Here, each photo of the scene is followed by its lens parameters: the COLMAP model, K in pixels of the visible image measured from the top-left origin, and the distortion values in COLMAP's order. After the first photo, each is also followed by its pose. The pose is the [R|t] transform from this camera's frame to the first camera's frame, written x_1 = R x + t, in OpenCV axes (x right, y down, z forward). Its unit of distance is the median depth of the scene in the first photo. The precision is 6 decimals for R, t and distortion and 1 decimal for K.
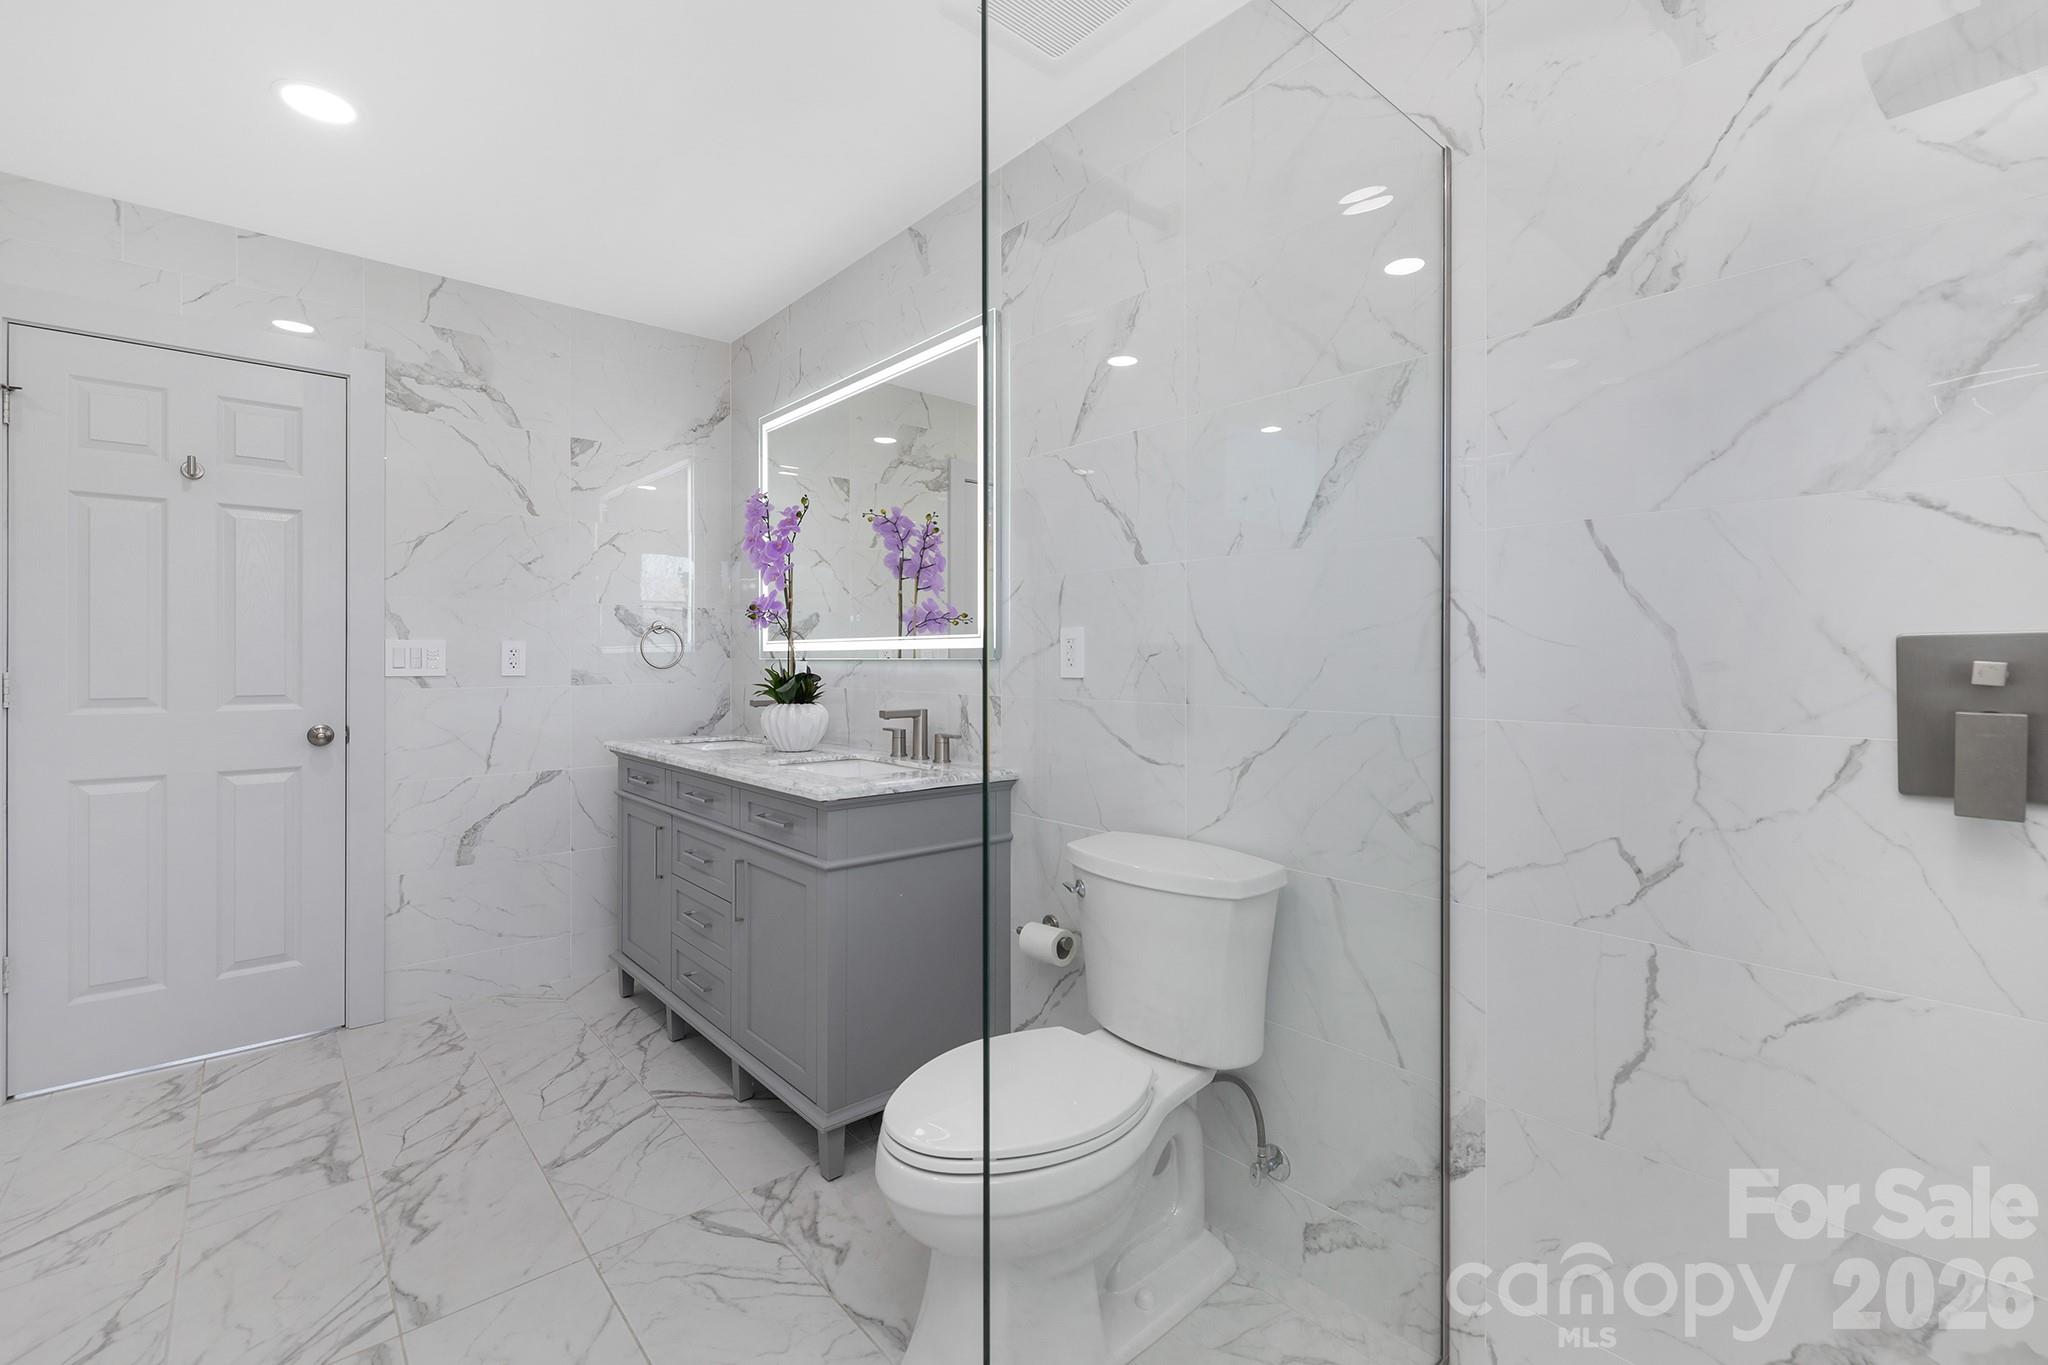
lens RADIAL K [[886.8, 0, 1022.1], [0, 886.8, 663.1], [0, 0, 1]] dist [0.003986, 0.000336]
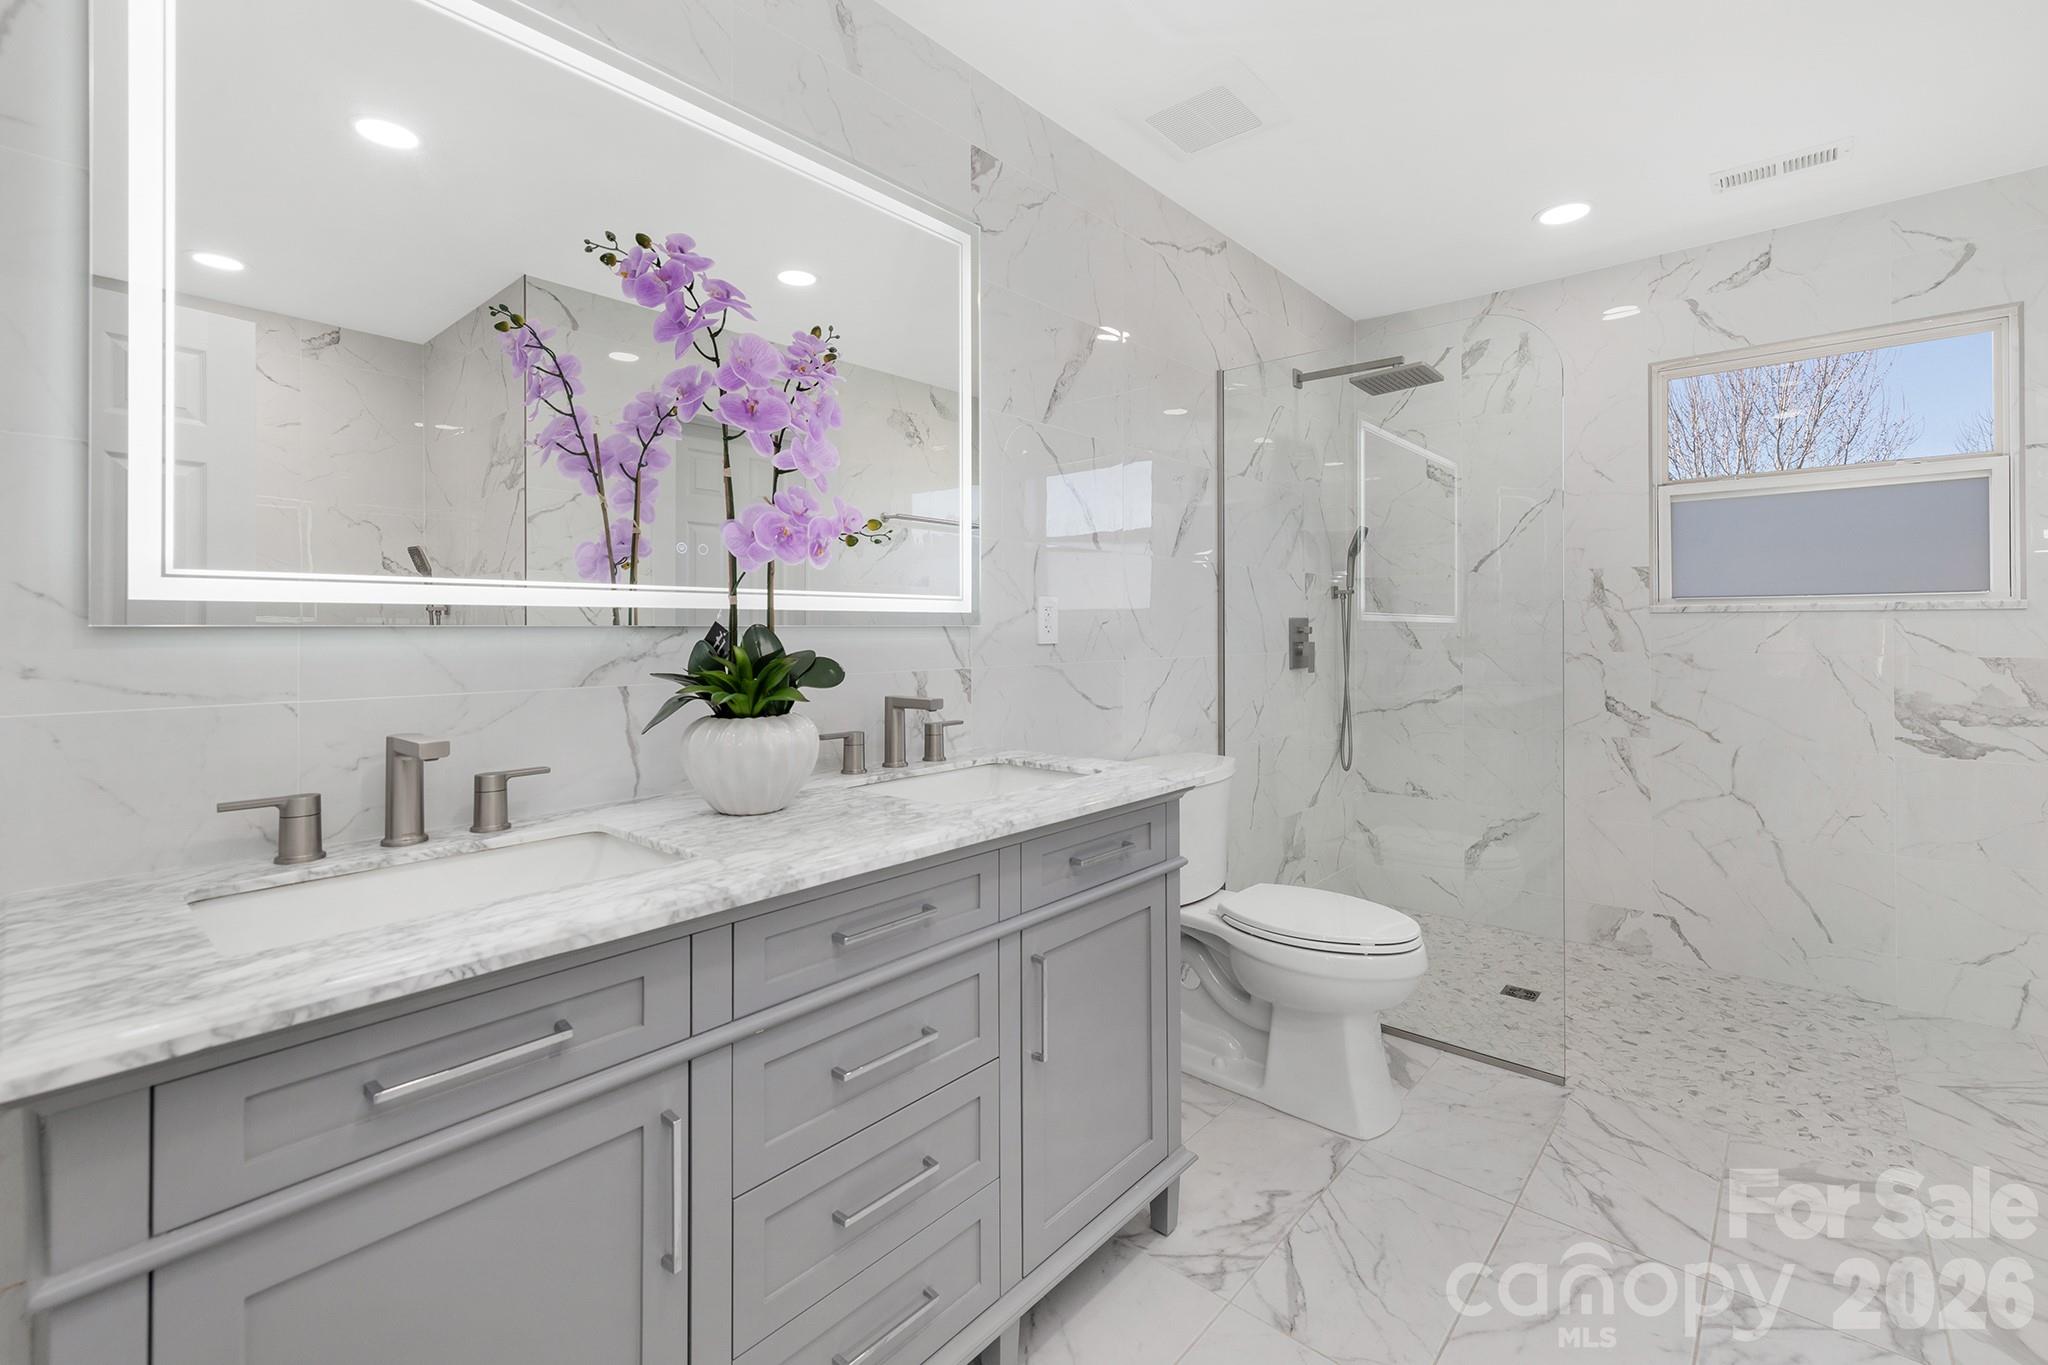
lens RADIAL K [[886.8, 0, 1016.2], [0, 886.8, 627.8], [0, 0, 1]] dist [0.003986, 0.000336]
pose [[-0.126421, 0.001404, 0.991976, -1.008660], [0.008398, 0.999965, -0.000345, -0.002472], [-0.991941, 0.008287, -0.126429, 1.199193]]
